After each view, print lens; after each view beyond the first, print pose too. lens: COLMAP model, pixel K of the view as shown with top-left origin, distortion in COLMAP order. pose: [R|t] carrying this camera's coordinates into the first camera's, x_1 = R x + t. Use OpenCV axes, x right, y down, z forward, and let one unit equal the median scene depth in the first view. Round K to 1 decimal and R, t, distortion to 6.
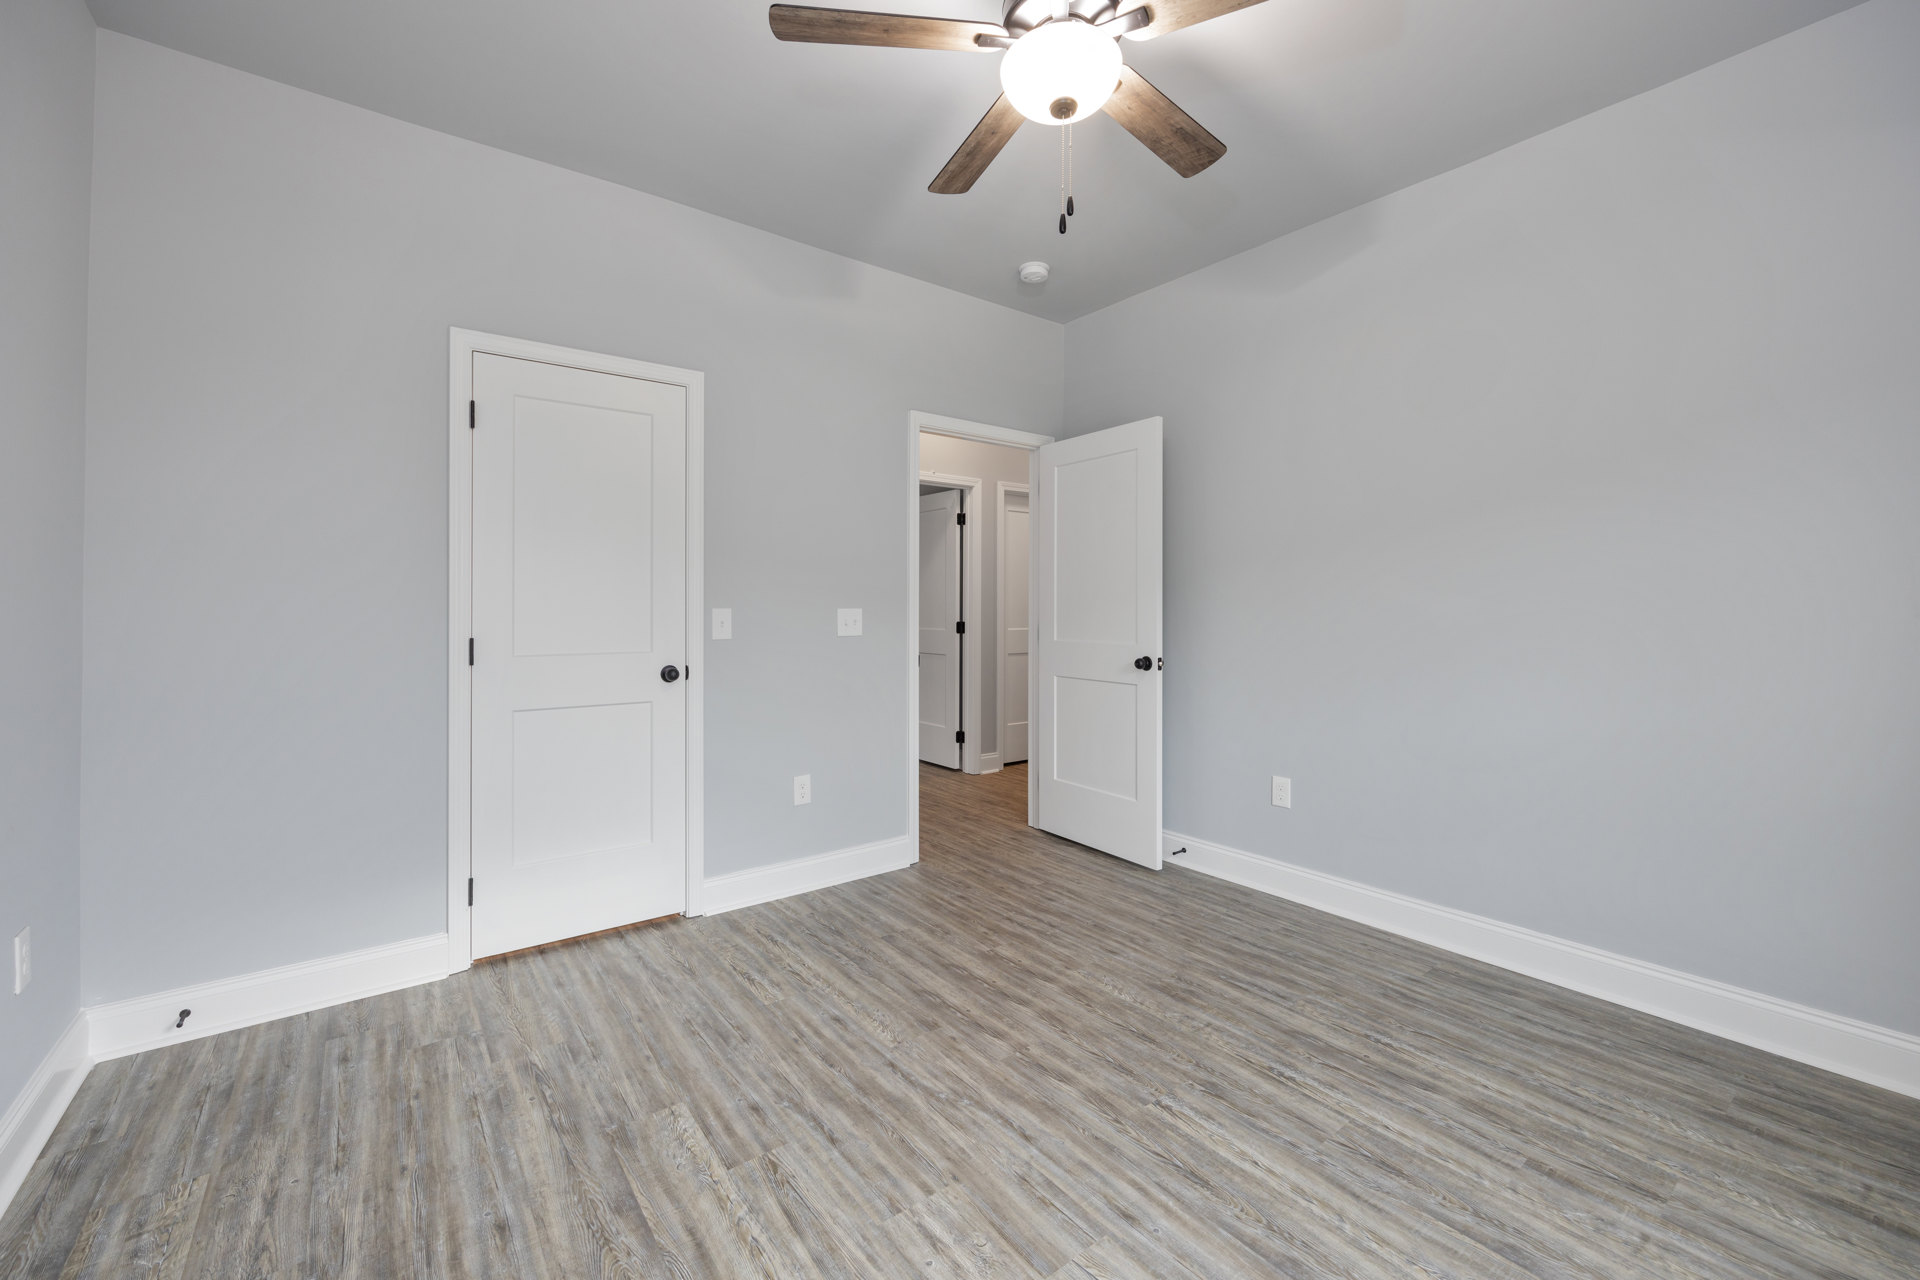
lens RADIAL K [[779.4, 0, 971.4], [0, 779.4, 640.1], [0, 0, 1]] dist [-0.001119, 0.000044]
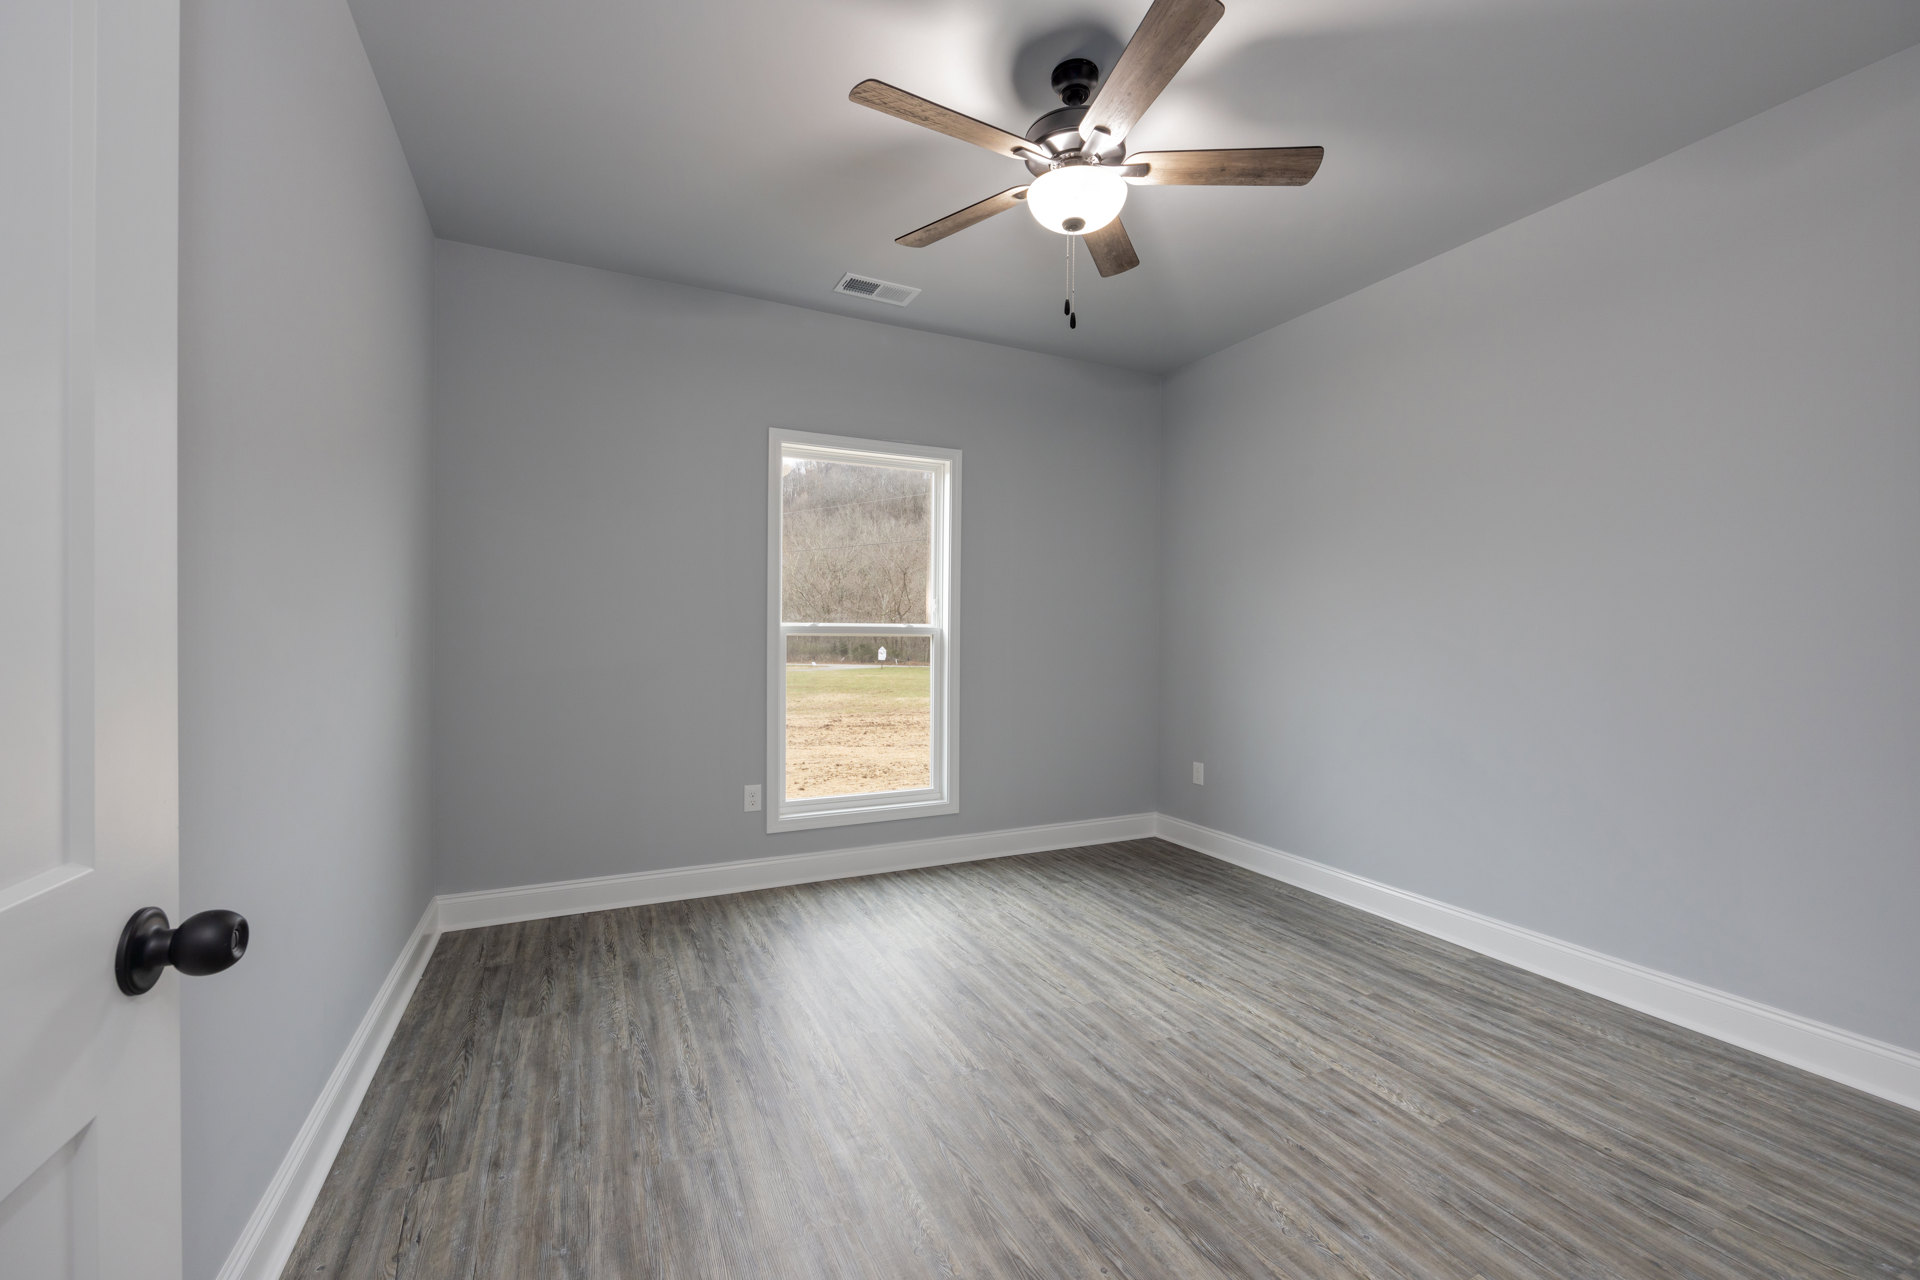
lens RADIAL K [[800.7, 0, 957.4], [0, 800.7, 653.6], [0, 0, 1]] dist [-0.005354, -0.000094]
pose [[-0.975930, -0.010743, 0.217819, 0.014002], [0.003120, 0.997996, 0.063203, -0.087579], [-0.218061, 0.062361, -0.973941, 2.067781]]
